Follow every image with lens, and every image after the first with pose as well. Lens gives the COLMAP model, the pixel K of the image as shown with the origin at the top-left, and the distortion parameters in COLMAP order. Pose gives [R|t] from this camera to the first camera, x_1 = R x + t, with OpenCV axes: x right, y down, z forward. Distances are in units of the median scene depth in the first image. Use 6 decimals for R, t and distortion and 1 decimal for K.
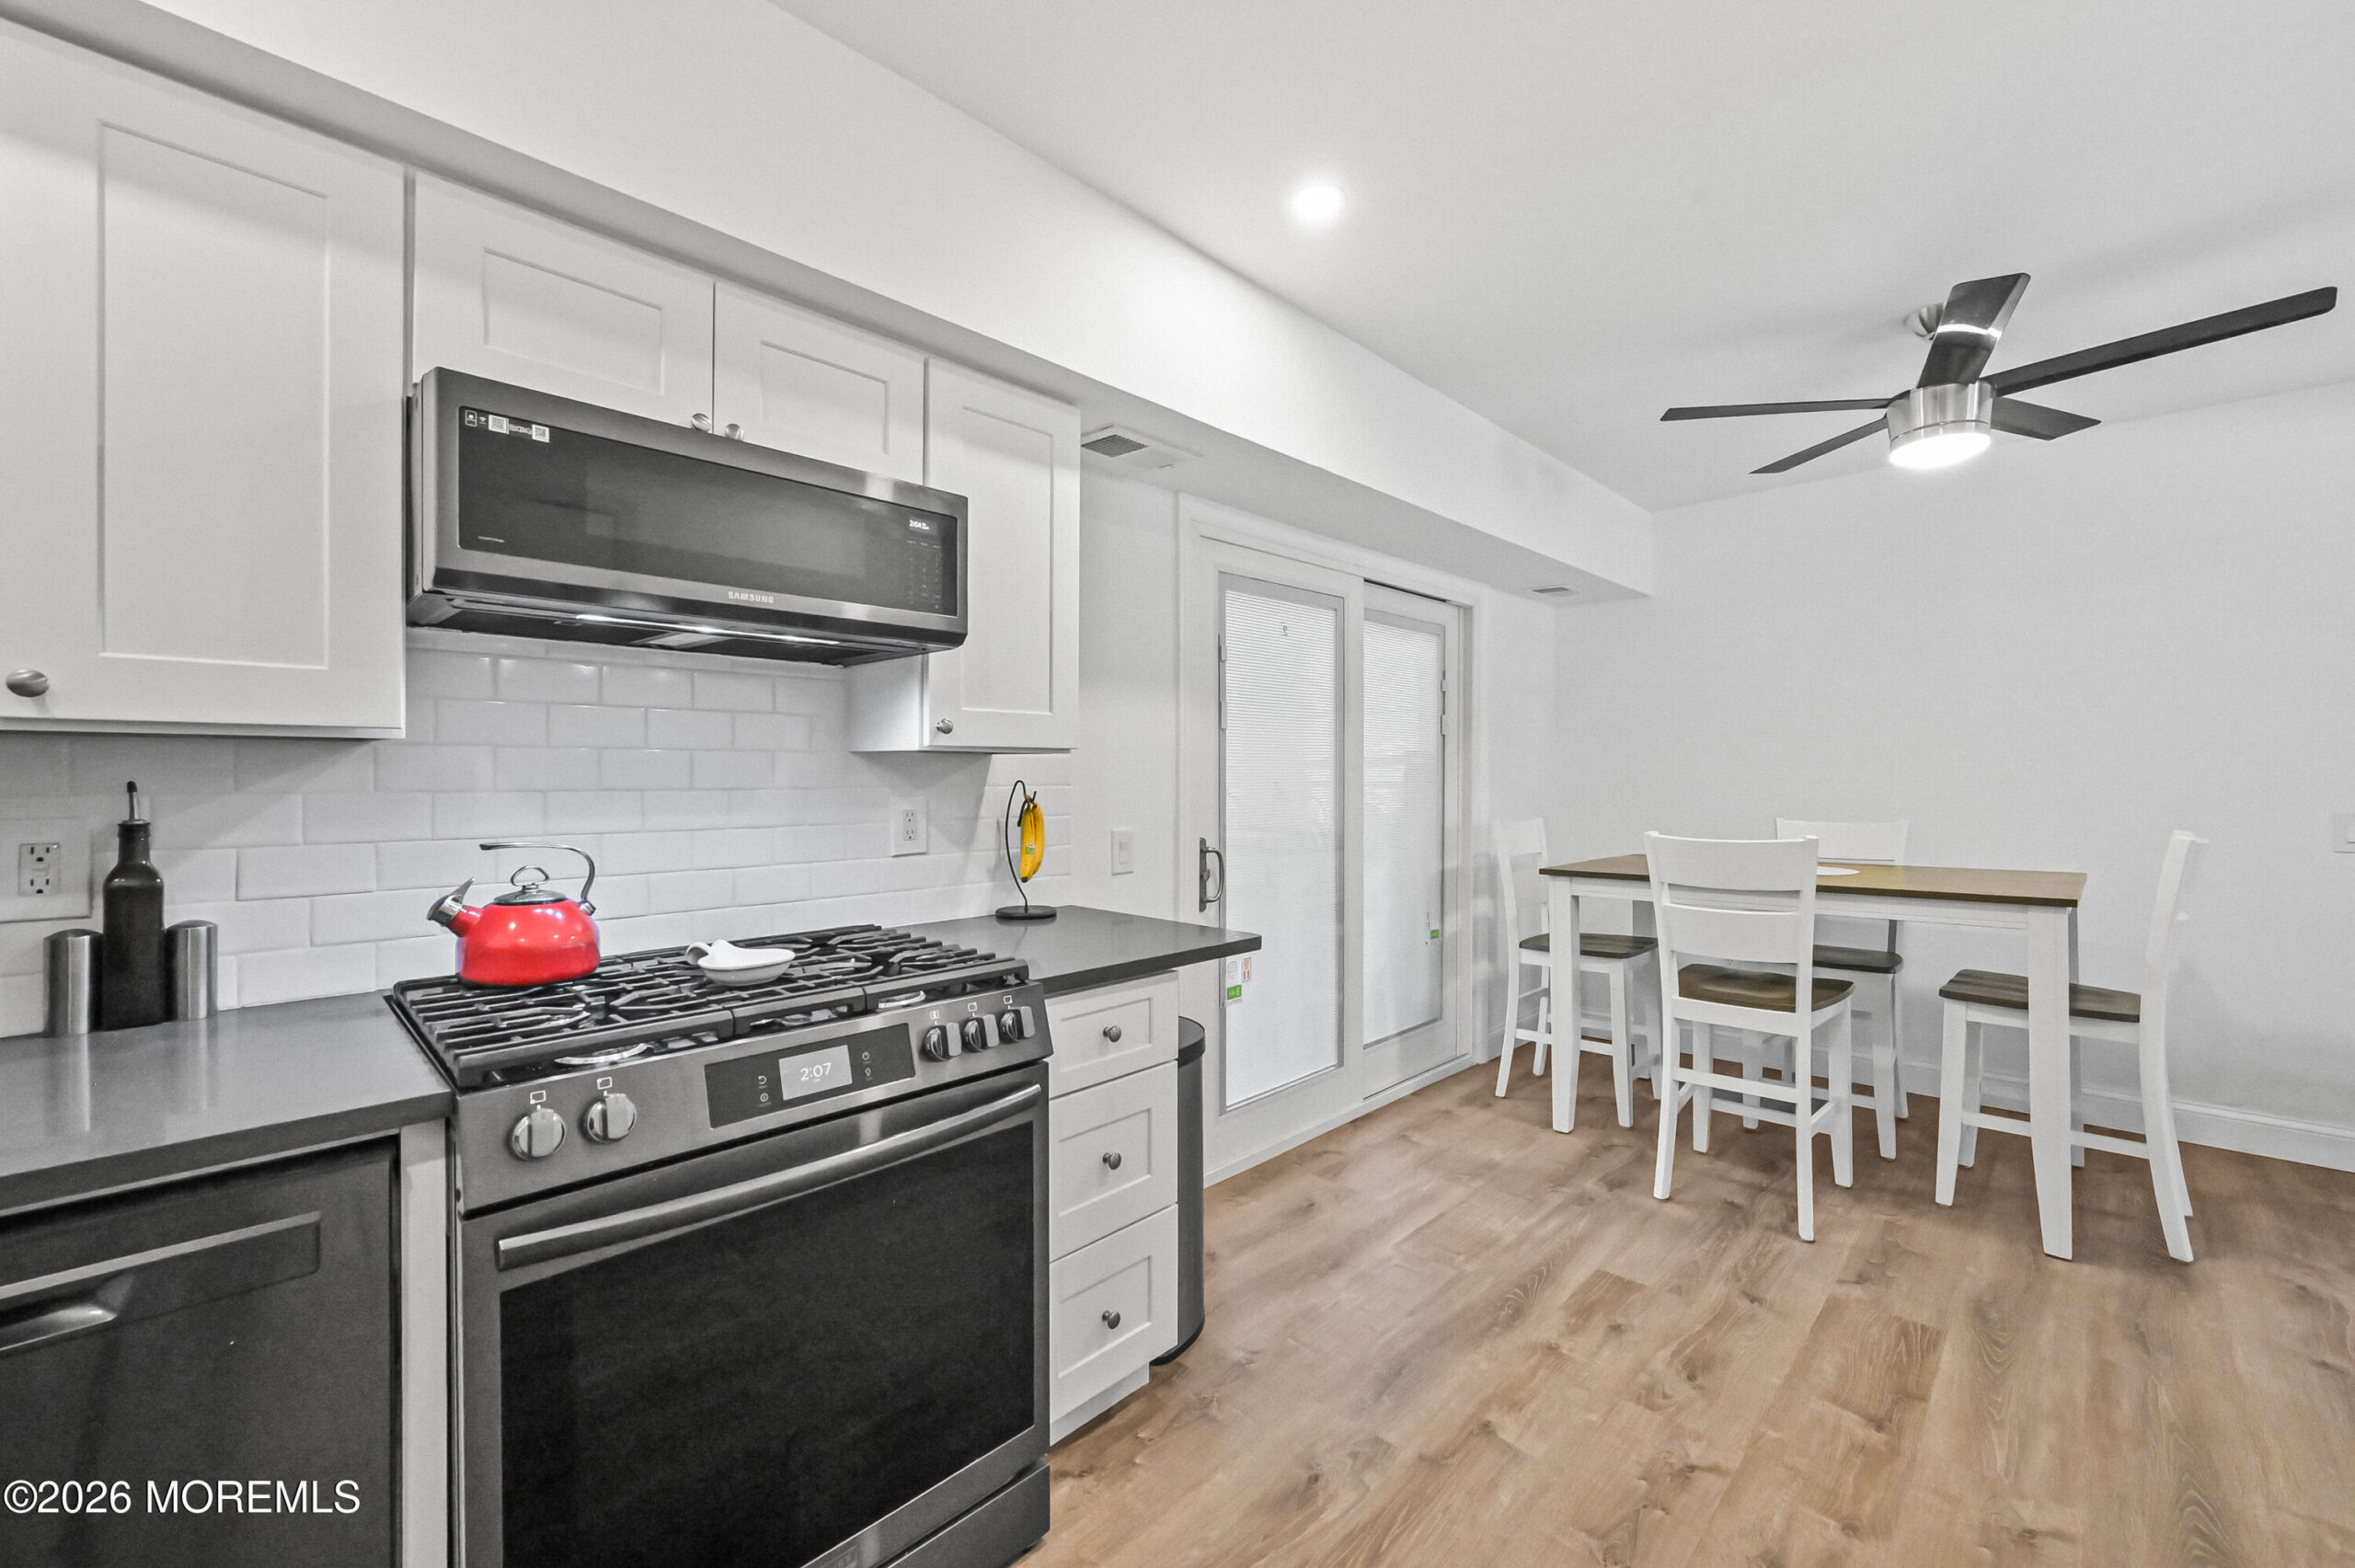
lens RADIAL K [[938.5, 0, 1202.8], [0, 938.5, 768.8], [0, 0, 1]] dist [-0.000756, 0.000058]
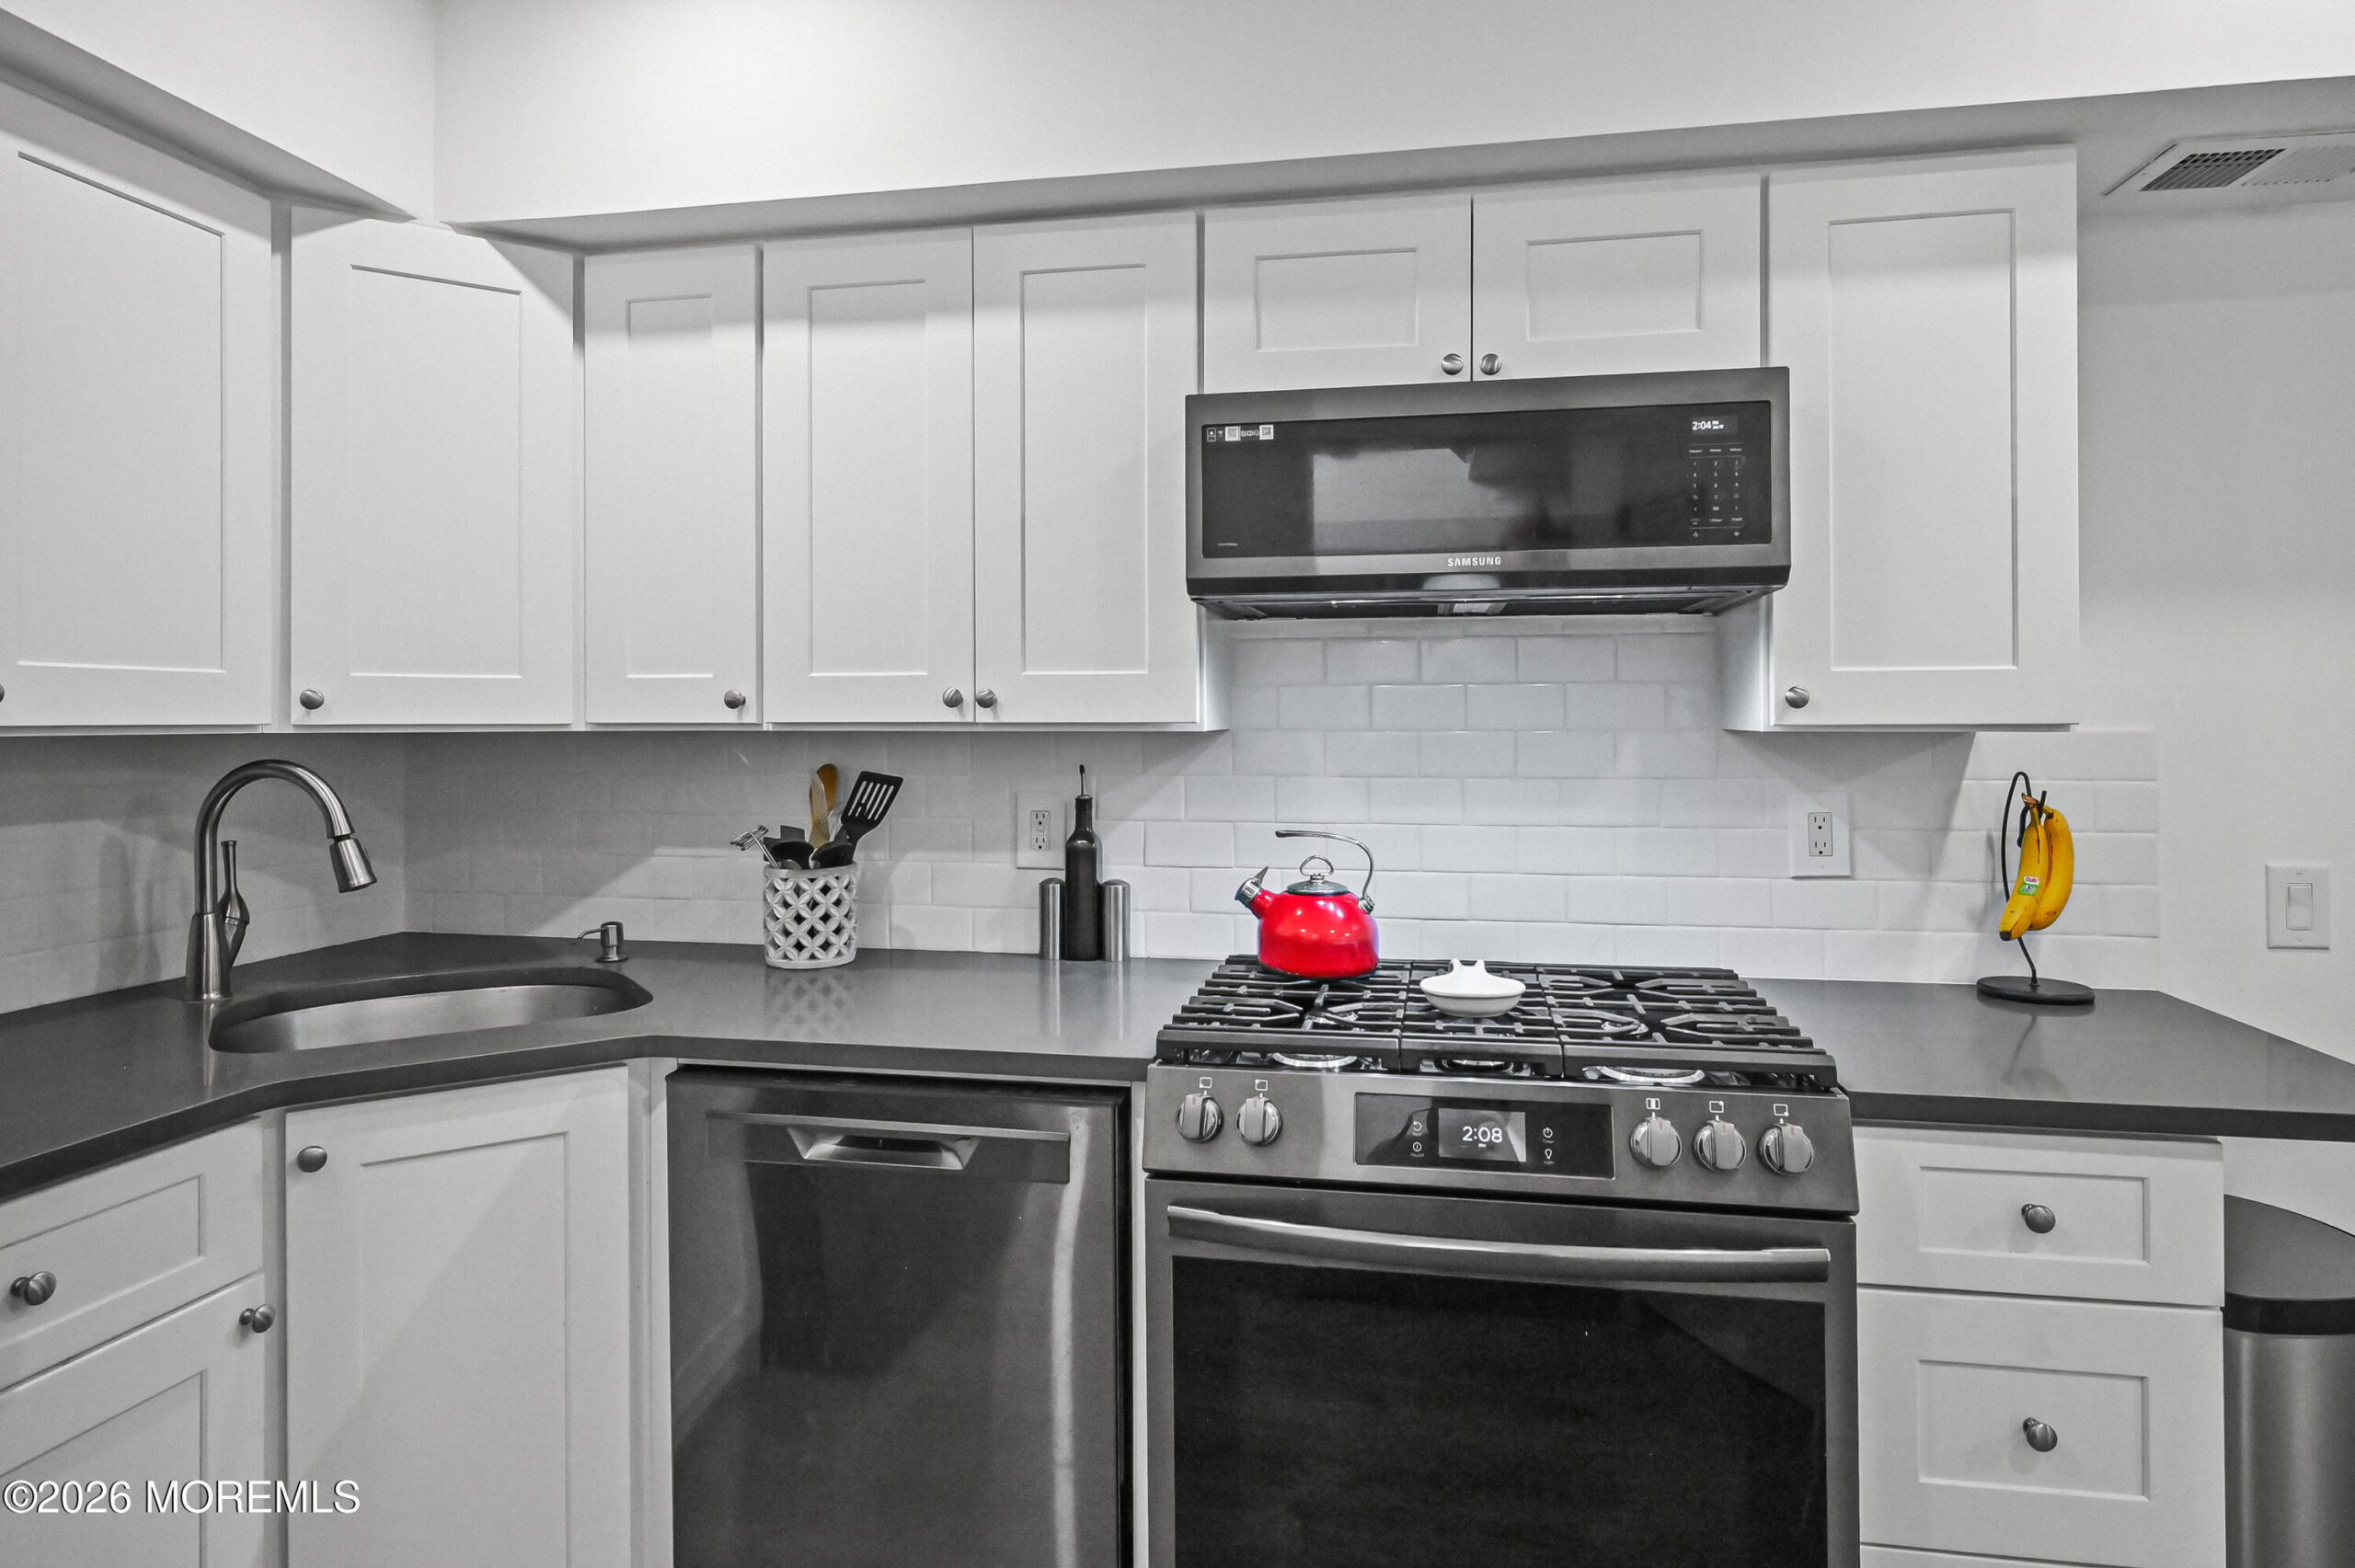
lens RADIAL K [[1299.3, 0, 1182.4], [0, 1299.3, 714.0], [0, 0, 1]] dist [-0.000120, -0.000823]
pose [[0.552855, -0.009636, -0.833222, 0.350720], [0.004942, 0.999953, -0.008285, -0.035818], [0.833263, 0.000463, 0.552877, 0.126784]]
